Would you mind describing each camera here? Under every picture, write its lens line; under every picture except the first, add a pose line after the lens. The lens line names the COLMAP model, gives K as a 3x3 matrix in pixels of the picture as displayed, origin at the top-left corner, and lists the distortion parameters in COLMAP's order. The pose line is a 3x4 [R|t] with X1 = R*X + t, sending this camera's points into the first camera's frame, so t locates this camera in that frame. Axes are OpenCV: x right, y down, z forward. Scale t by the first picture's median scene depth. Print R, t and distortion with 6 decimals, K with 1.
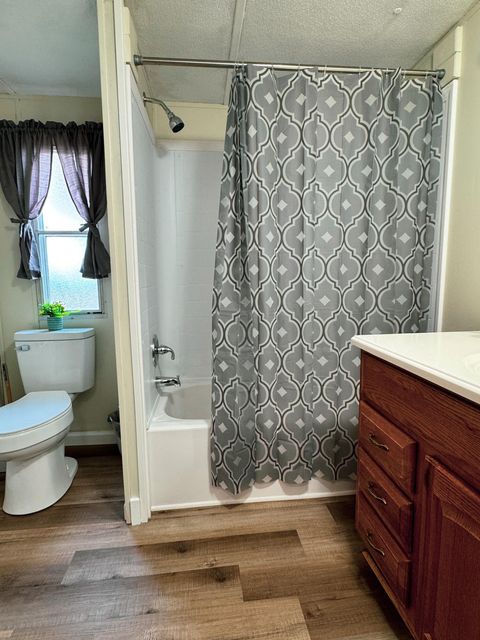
lens RADIAL K [[341.5, 0, 243.1], [0, 341.5, 319.9], [0, 0, 1]] dist [-0.003045, 0.000081]
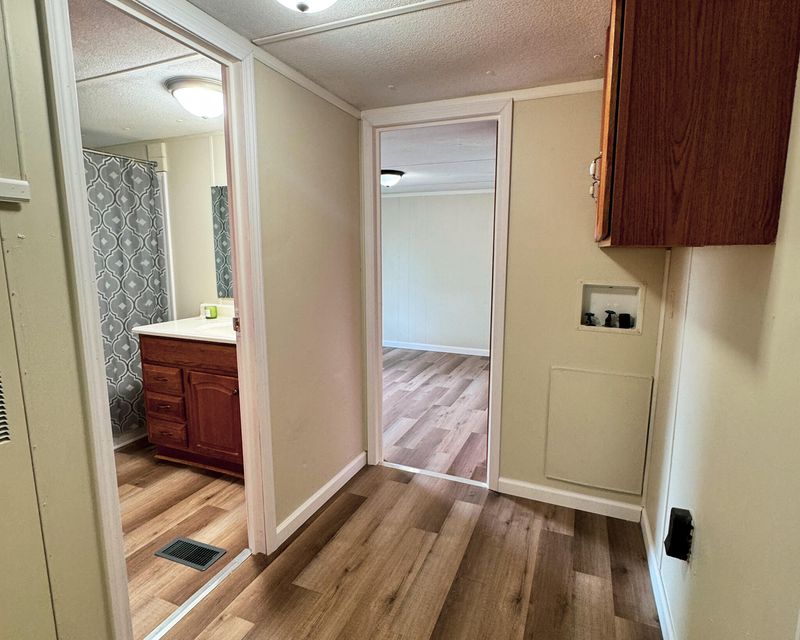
lens RADIAL K [[436.2, 0, 402.4], [0, 436.2, 320.3], [0, 0, 1]] dist [-0.007199, -0.000891]
pose [[0.479845, -0.120119, 0.869092, -0.752623], [0.102186, 0.991493, 0.080617, -0.023152], [-0.871382, 0.050125, 0.488037, -1.016156]]
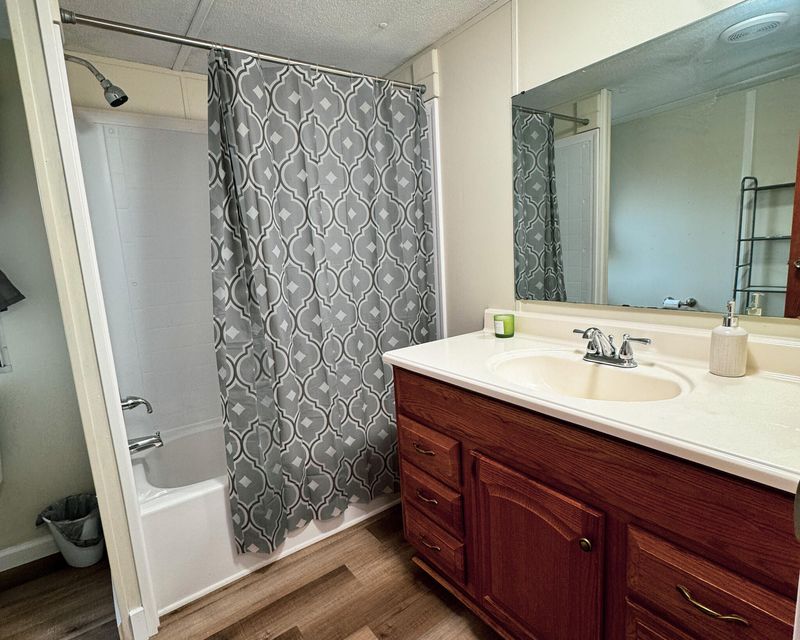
lens RADIAL K [[427.4, 0, 403.4], [0, 427.4, 319.3], [0, 0, 1]] dist [-0.001831, -0.000241]
pose [[0.867932, -0.118689, 0.482294, -0.185532], [0.110407, 0.992838, 0.045643, -0.085191], [-0.484257, 0.013634, 0.874820, -0.108659]]
